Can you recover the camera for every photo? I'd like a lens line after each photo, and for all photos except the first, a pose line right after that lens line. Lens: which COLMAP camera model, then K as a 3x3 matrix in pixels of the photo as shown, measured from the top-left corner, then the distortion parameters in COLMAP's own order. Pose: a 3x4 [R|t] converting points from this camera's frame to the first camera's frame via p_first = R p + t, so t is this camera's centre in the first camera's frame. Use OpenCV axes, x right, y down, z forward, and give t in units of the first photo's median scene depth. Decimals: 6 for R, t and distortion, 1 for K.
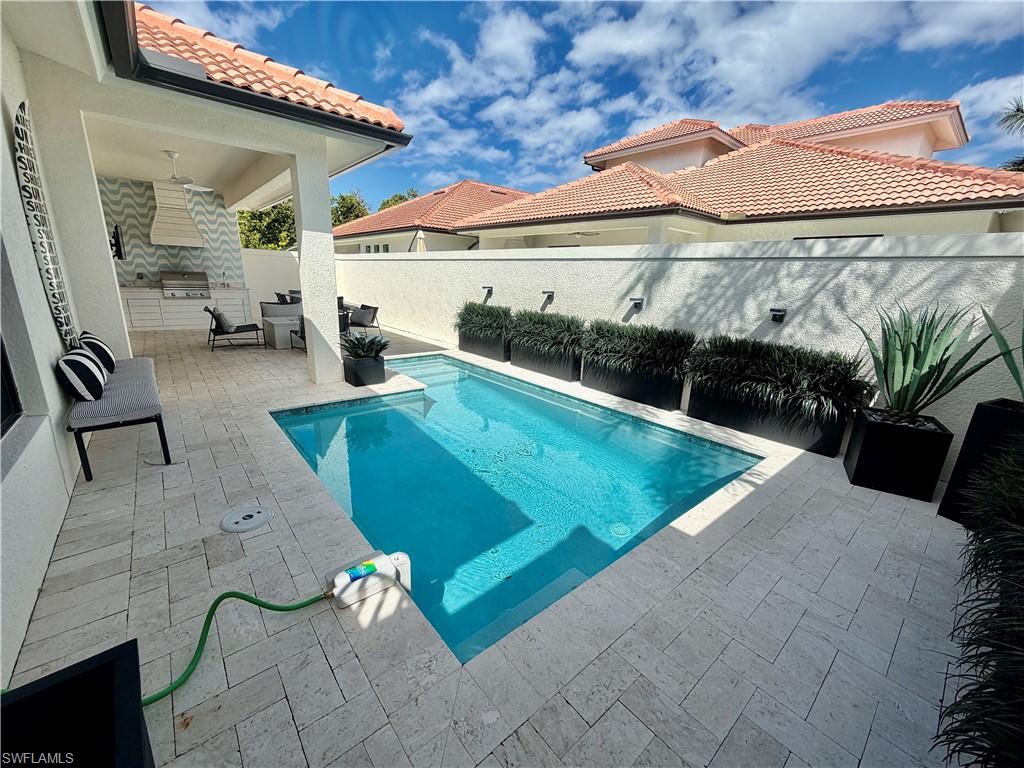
lens RADIAL K [[408.2, 0, 510.1], [0, 408.2, 384.6], [0, 0, 1]] dist [-0.000416, -0.000314]
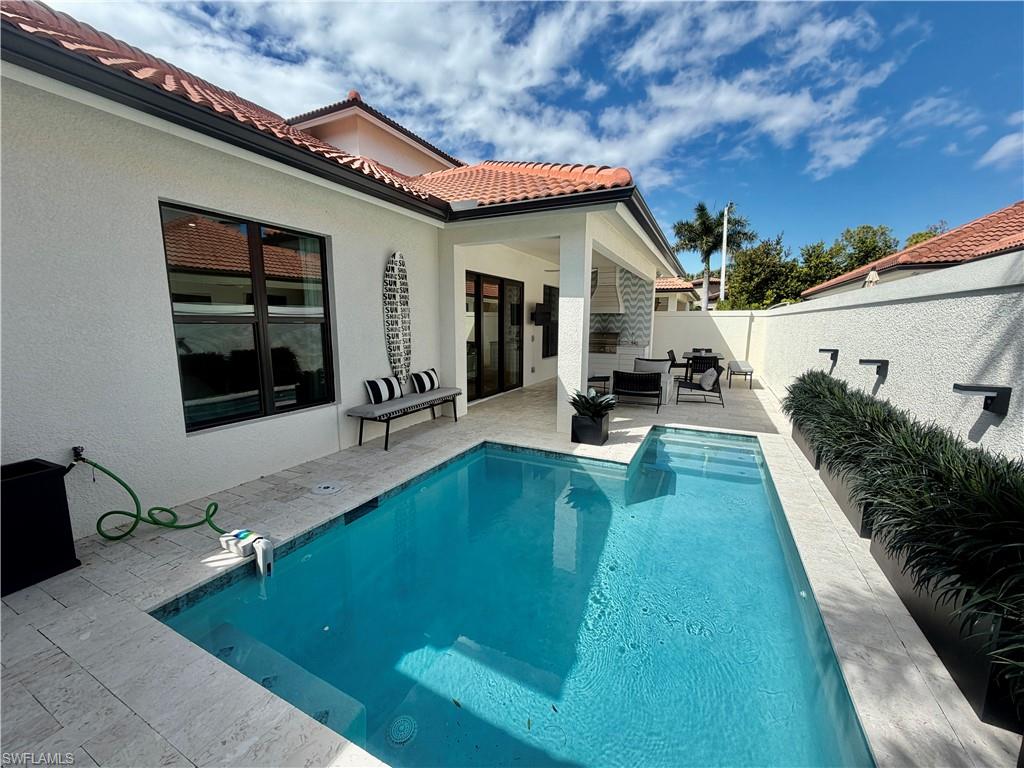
lens RADIAL K [[408.2, 0, 510.1], [0, 408.2, 384.6], [0, 0, 1]] dist [-0.000416, -0.000314]
pose [[0.395873, 0.102122, -0.912609, 0.479608], [-0.226276, 0.974003, 0.010837, -0.110949], [0.889991, 0.202212, 0.408689, 0.424419]]
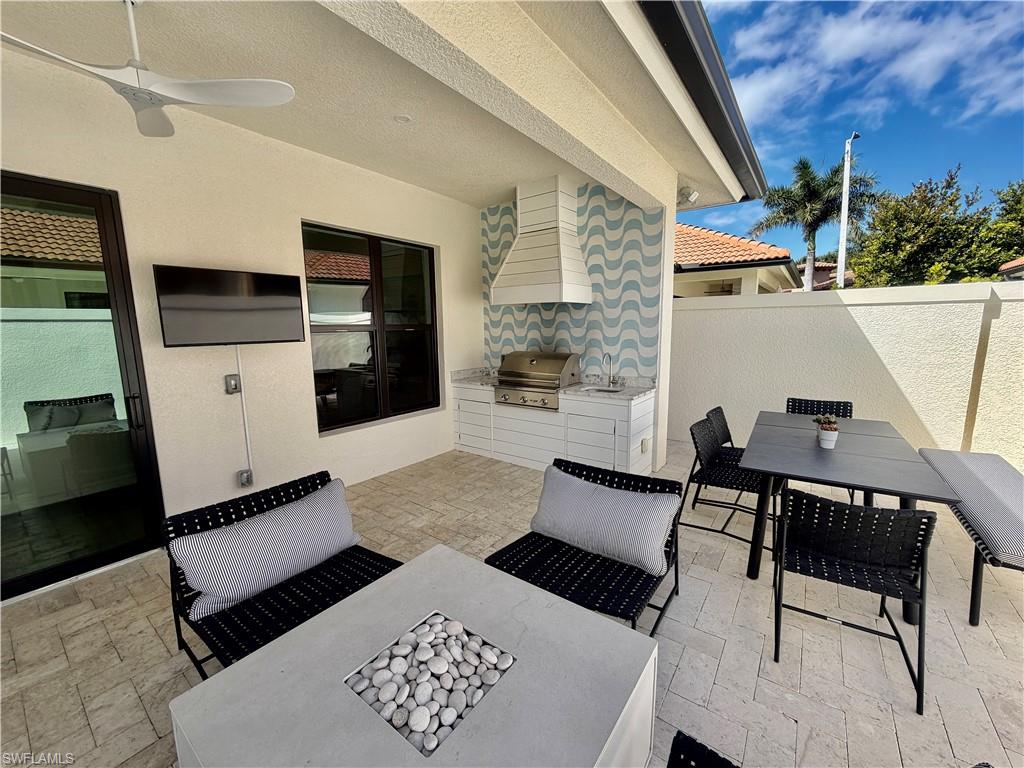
lens RADIAL K [[408.2, 0, 510.1], [0, 408.2, 384.6], [0, 0, 1]] dist [-0.000416, -0.000314]
pose [[0.225231, 0.099428, -0.969219, -0.557704], [-0.230546, 0.971967, 0.046134, -0.447443], [0.946636, 0.213059, 0.241840, 1.500448]]
